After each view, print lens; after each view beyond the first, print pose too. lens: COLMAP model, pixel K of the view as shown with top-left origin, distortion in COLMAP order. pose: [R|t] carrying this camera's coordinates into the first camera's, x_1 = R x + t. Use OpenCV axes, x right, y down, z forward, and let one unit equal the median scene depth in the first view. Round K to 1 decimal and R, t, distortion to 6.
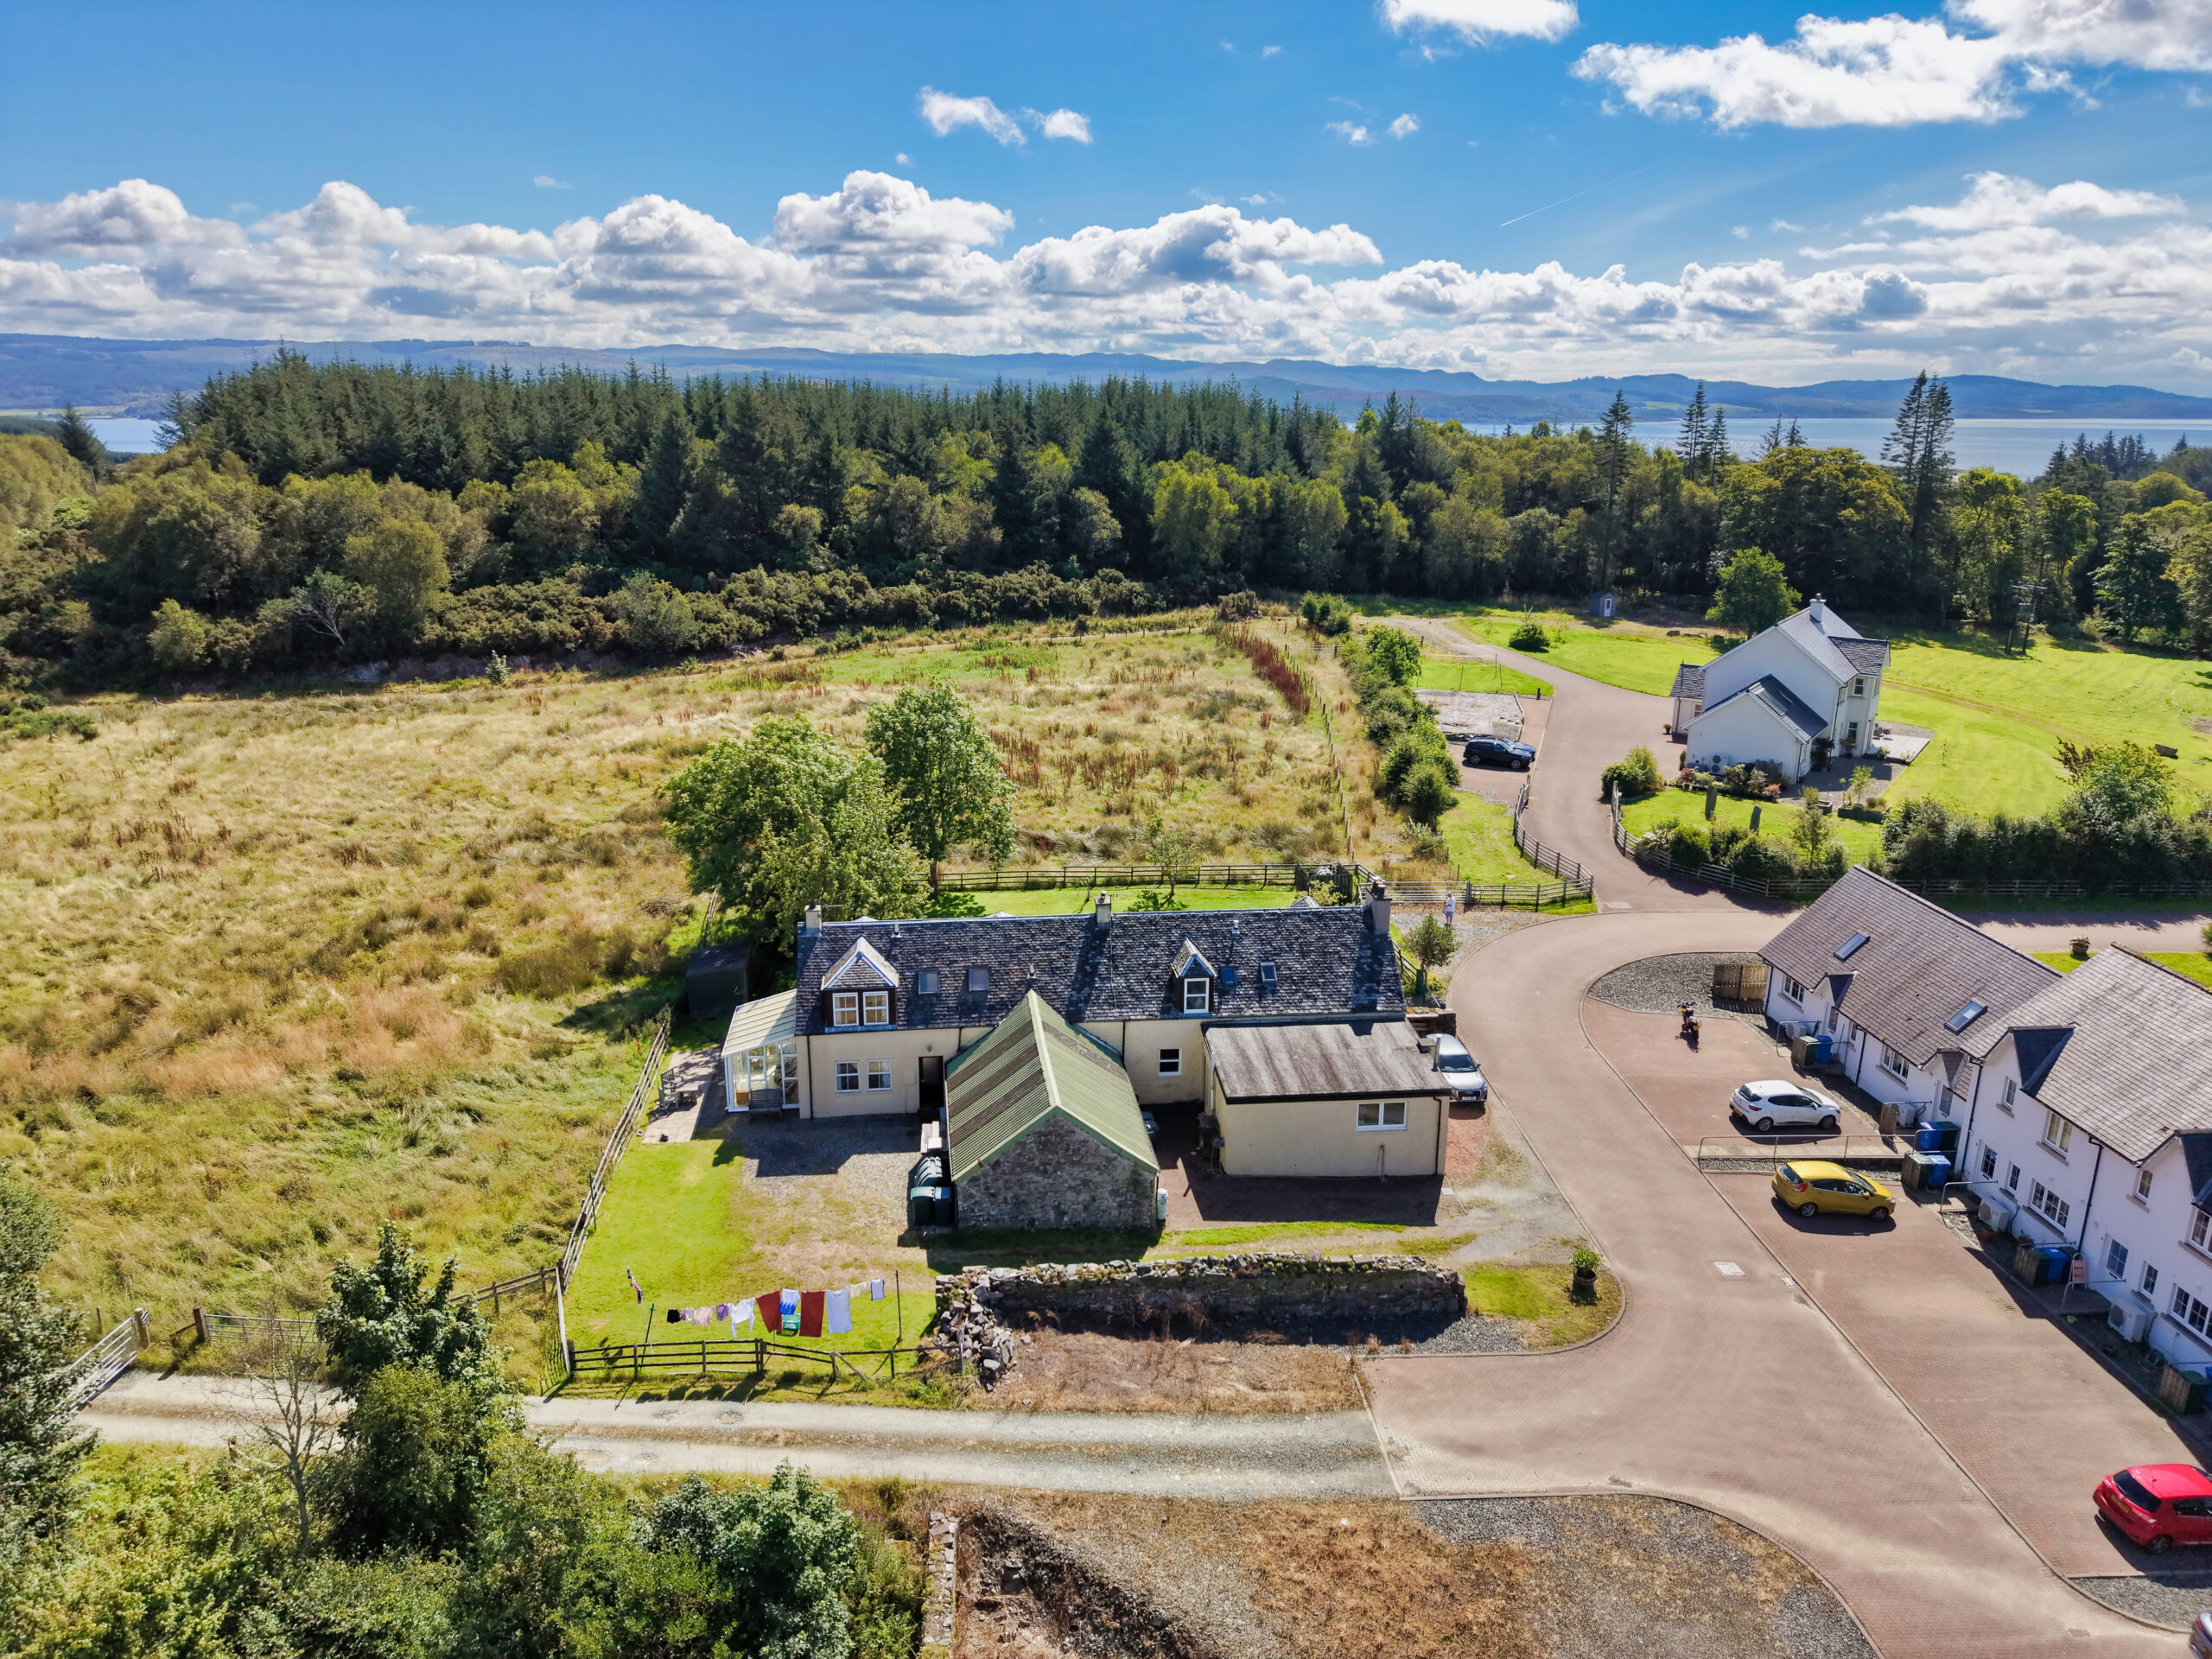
lens RADIAL K [[1503.1, 0, 1102.4], [0, 1503.1, 832.2], [0, 0, 1]] dist [0.011079, -0.008157]
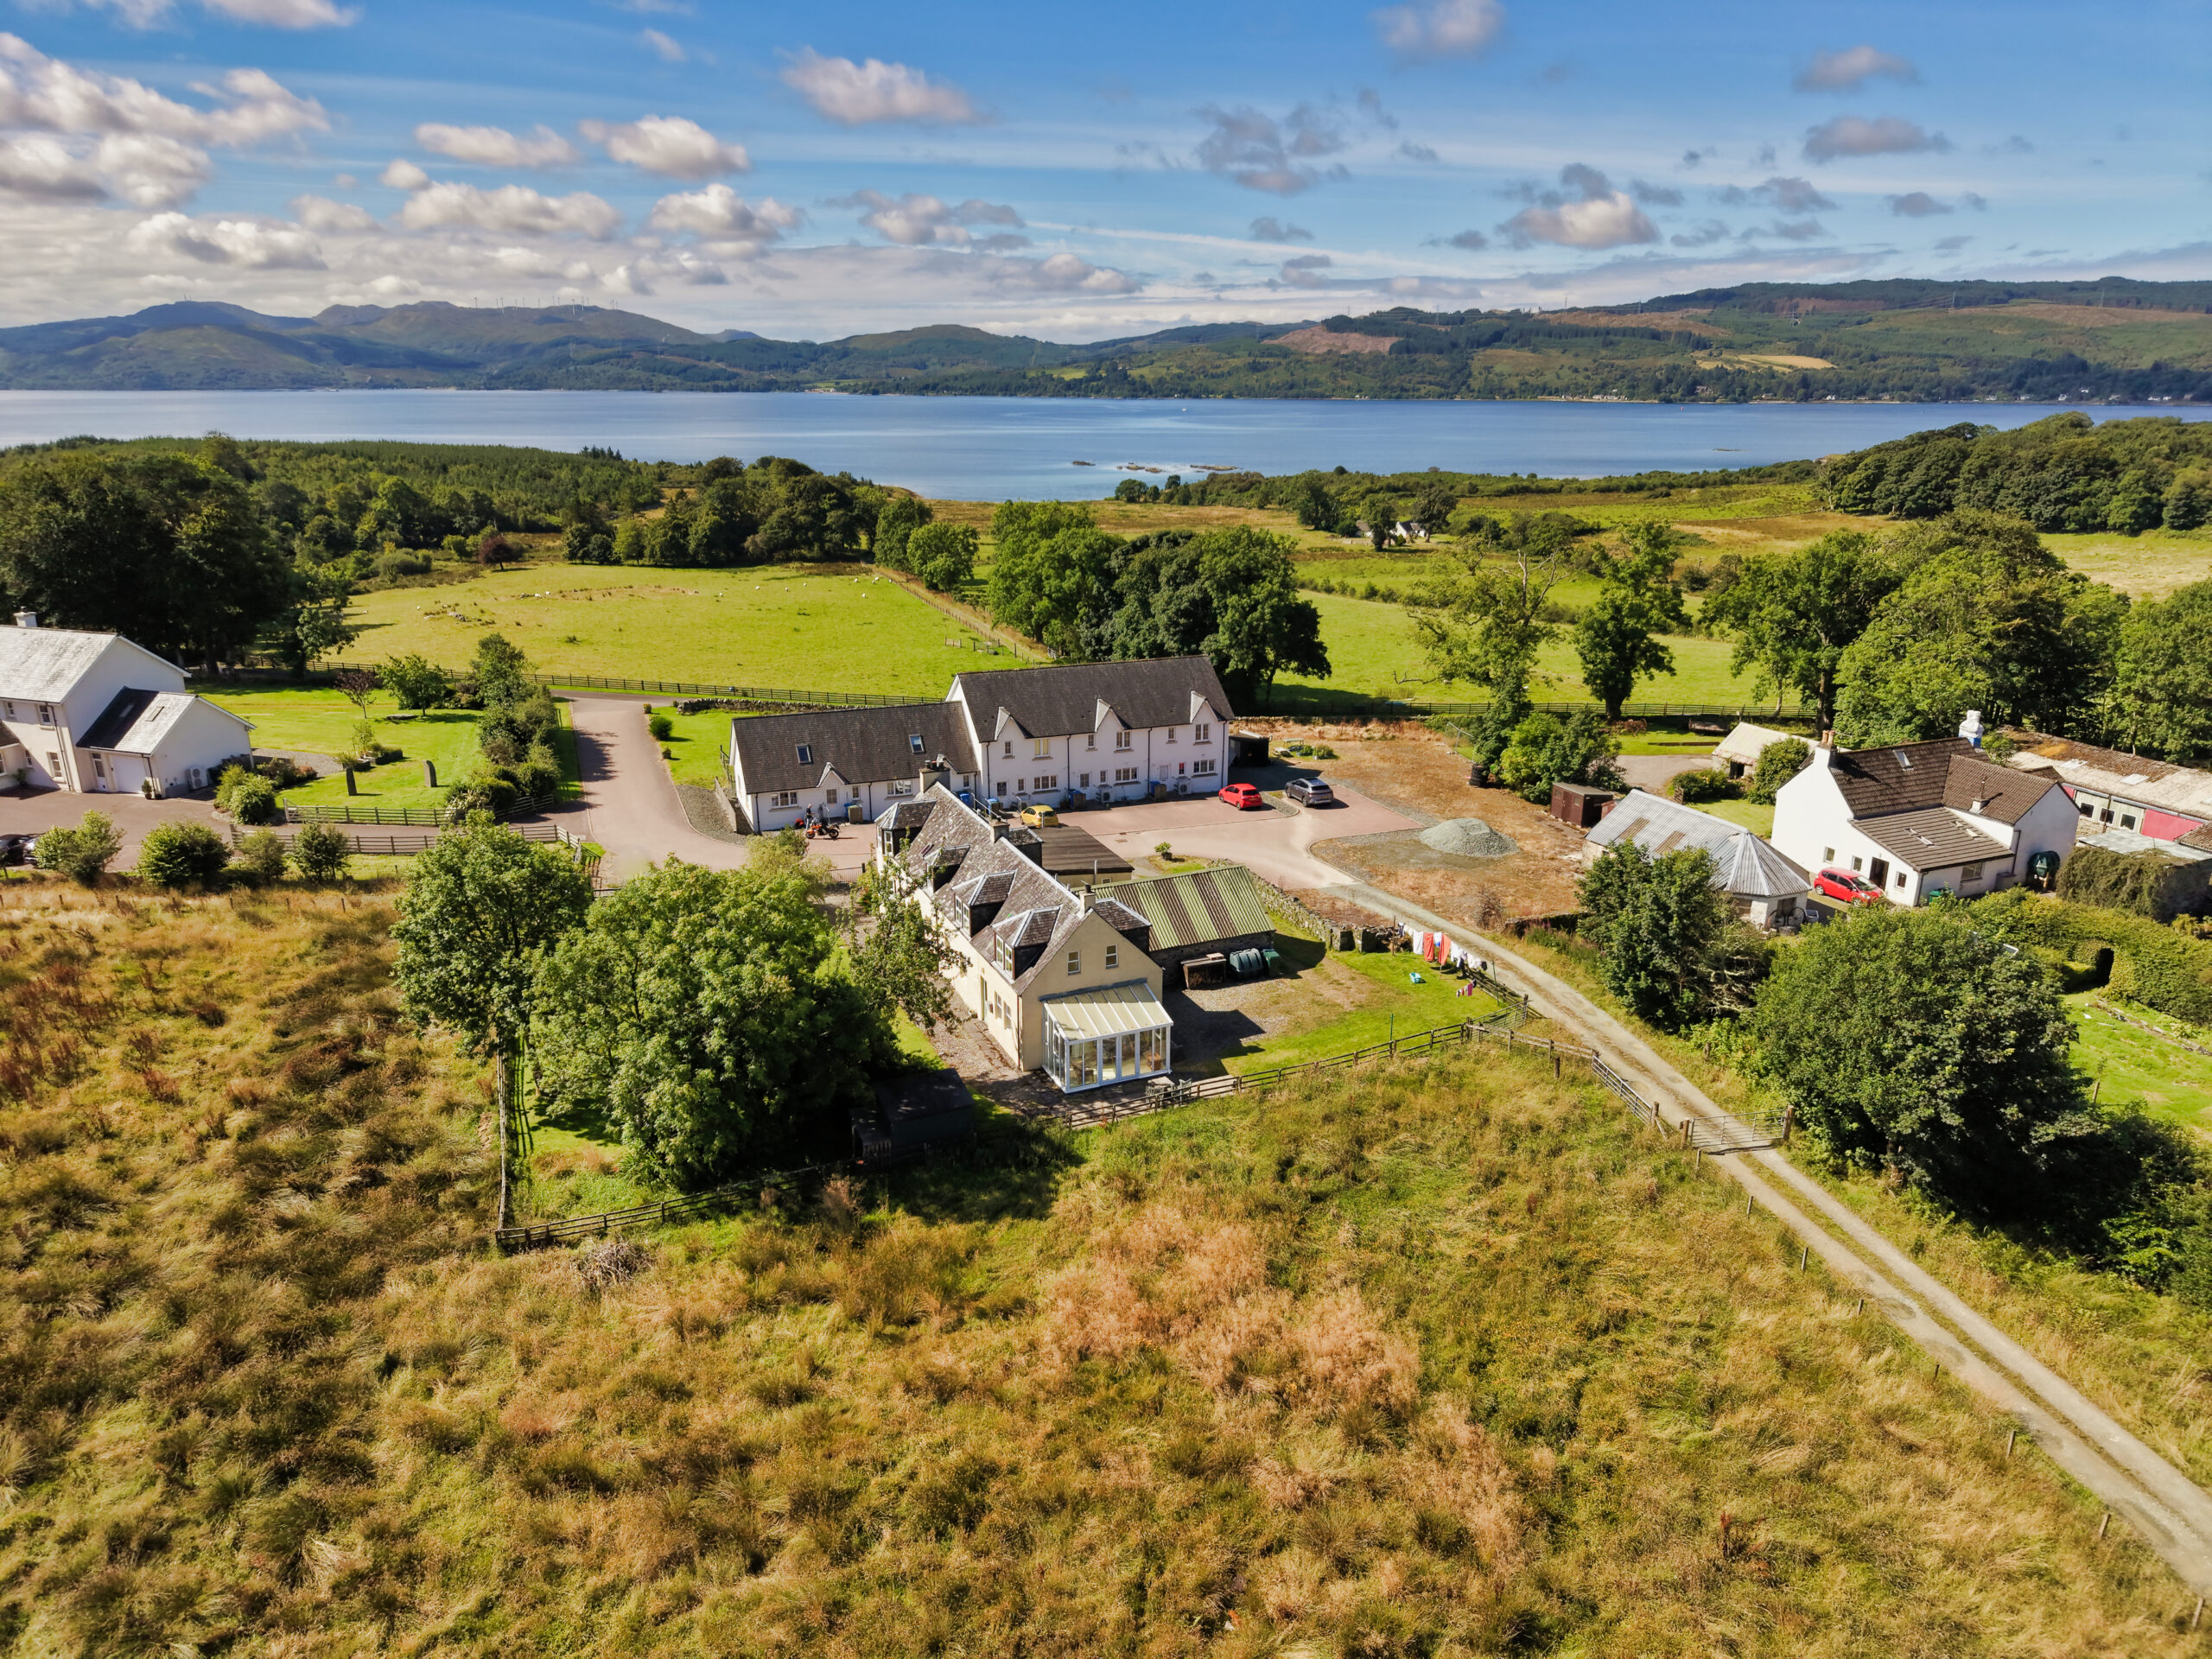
lens RADIAL K [[1503.1, 0, 1102.4], [0, 1503.1, 832.2], [0, 0, 1]] dist [0.011079, -0.008157]
pose [[-0.291569, -0.284690, 0.913203, -0.936560], [0.265618, 0.893042, 0.363211, -0.303276], [-0.918931, 0.348464, -0.184765, 0.938204]]
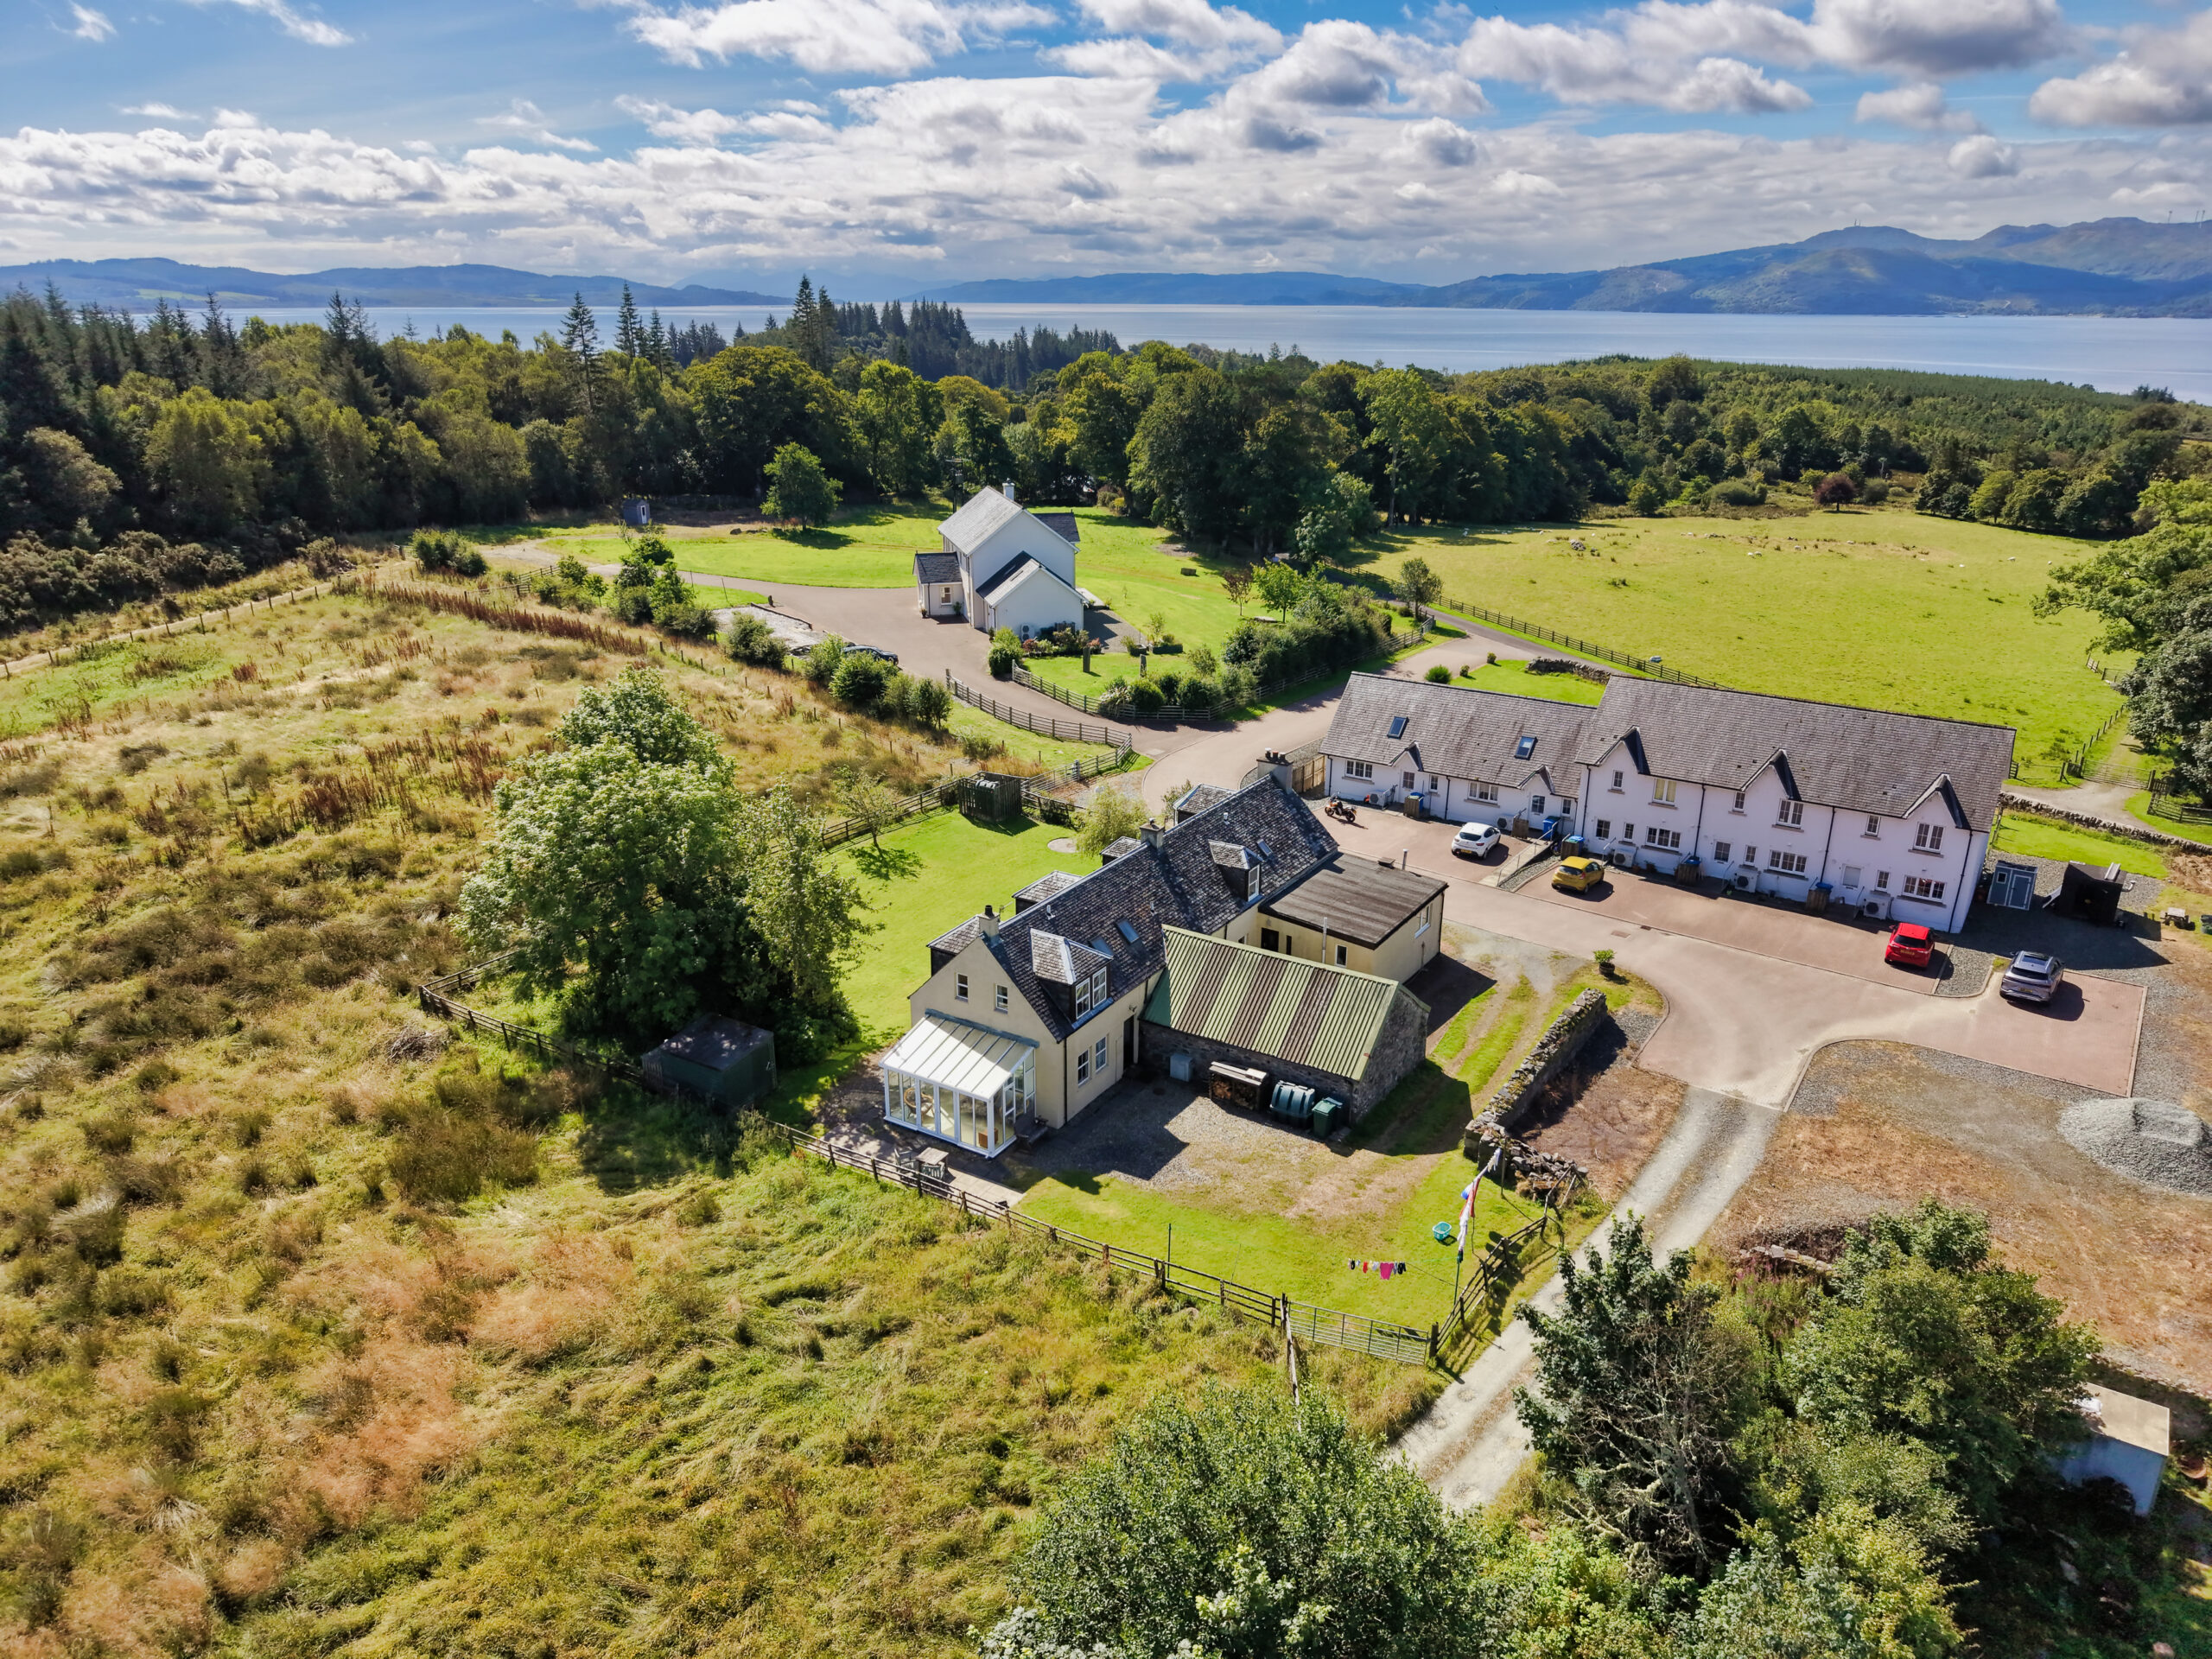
lens RADIAL K [[1549.7, 0, 1136.9], [0, 1549.7, 748.5], [0, 0, 1]] dist [0.036032, -0.029335]
pose [[0.610602, -0.222821, 0.759945, -0.652962], [0.215381, 0.970155, 0.111402, -0.101782], [-0.762087, 0.095655, 0.640370, 0.256652]]
